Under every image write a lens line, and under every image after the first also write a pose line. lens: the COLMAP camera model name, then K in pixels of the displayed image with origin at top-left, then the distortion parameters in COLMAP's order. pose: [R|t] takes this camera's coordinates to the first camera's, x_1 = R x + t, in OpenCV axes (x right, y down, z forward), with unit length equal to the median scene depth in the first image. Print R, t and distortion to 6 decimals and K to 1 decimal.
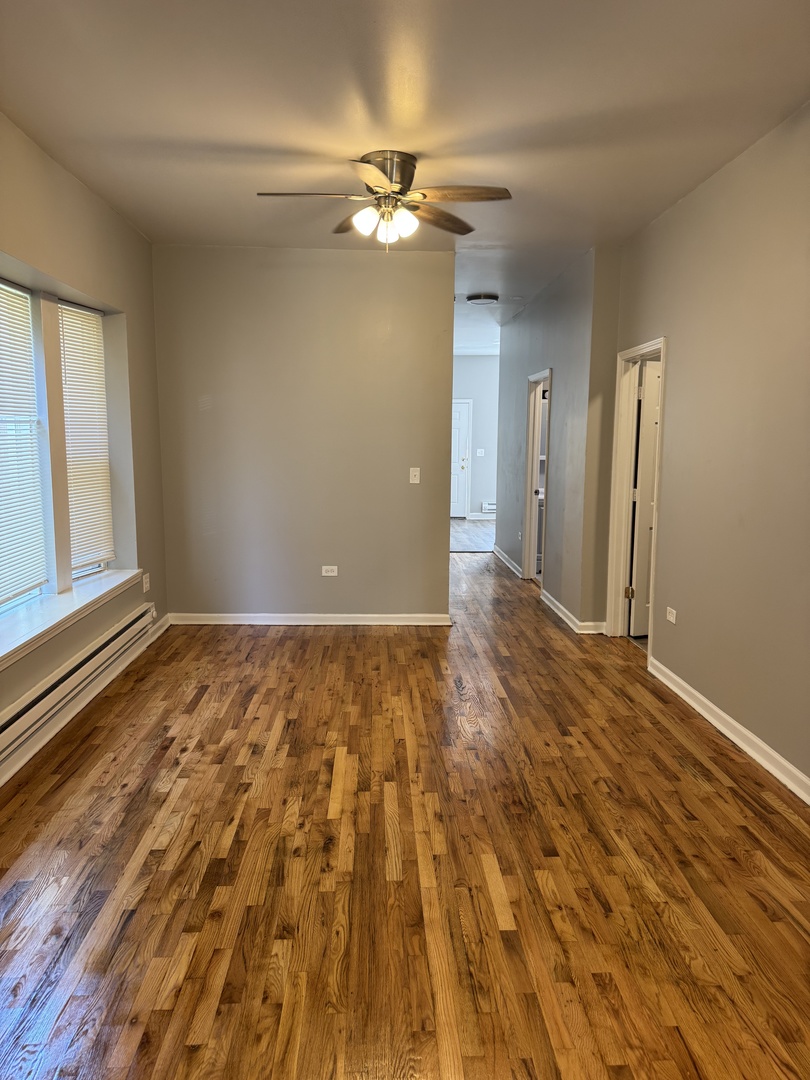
lens RADIAL K [[768.6, 0, 404.1], [0, 768.6, 540.0], [0, 0, 1]] dist [-0.005194, -0.006889]
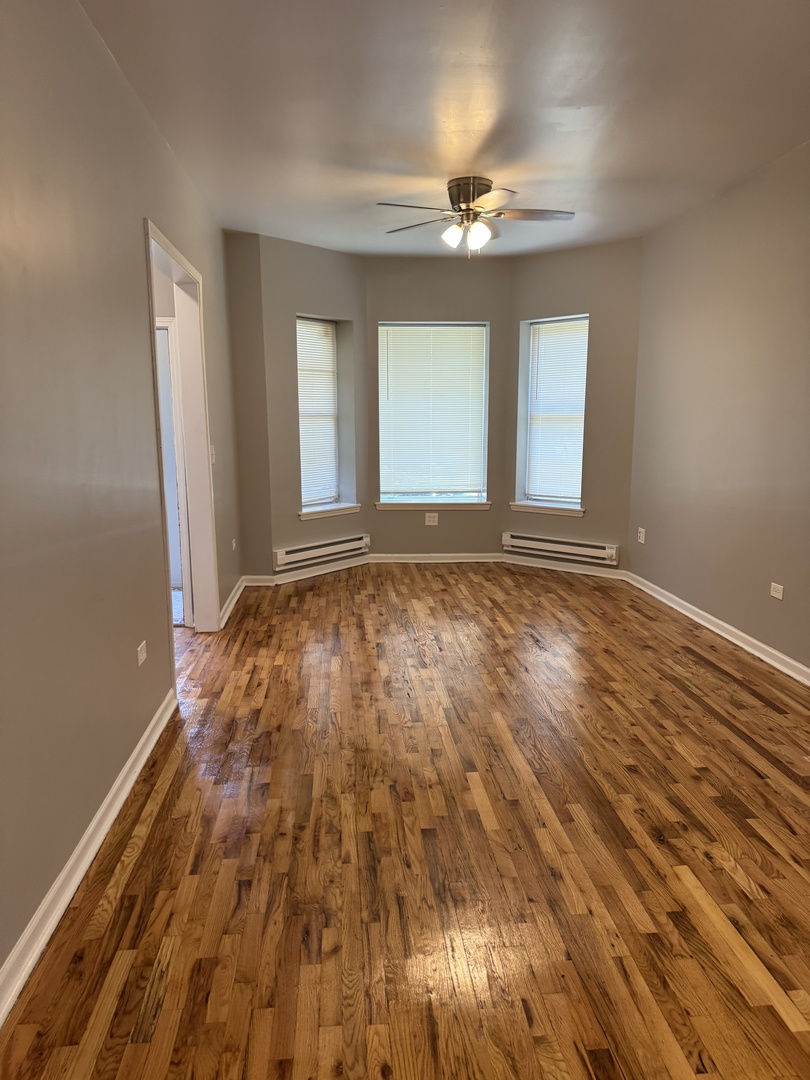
lens RADIAL K [[768.6, 0, 405.0], [0, 768.6, 540.3], [0, 0, 1]] dist [-0.005194, -0.006889]
pose [[-0.998949, 0.010468, -0.044613, 0.255295], [-0.003330, 0.954403, 0.298503, -0.237555], [0.045704, 0.298338, -0.953365, 1.782138]]
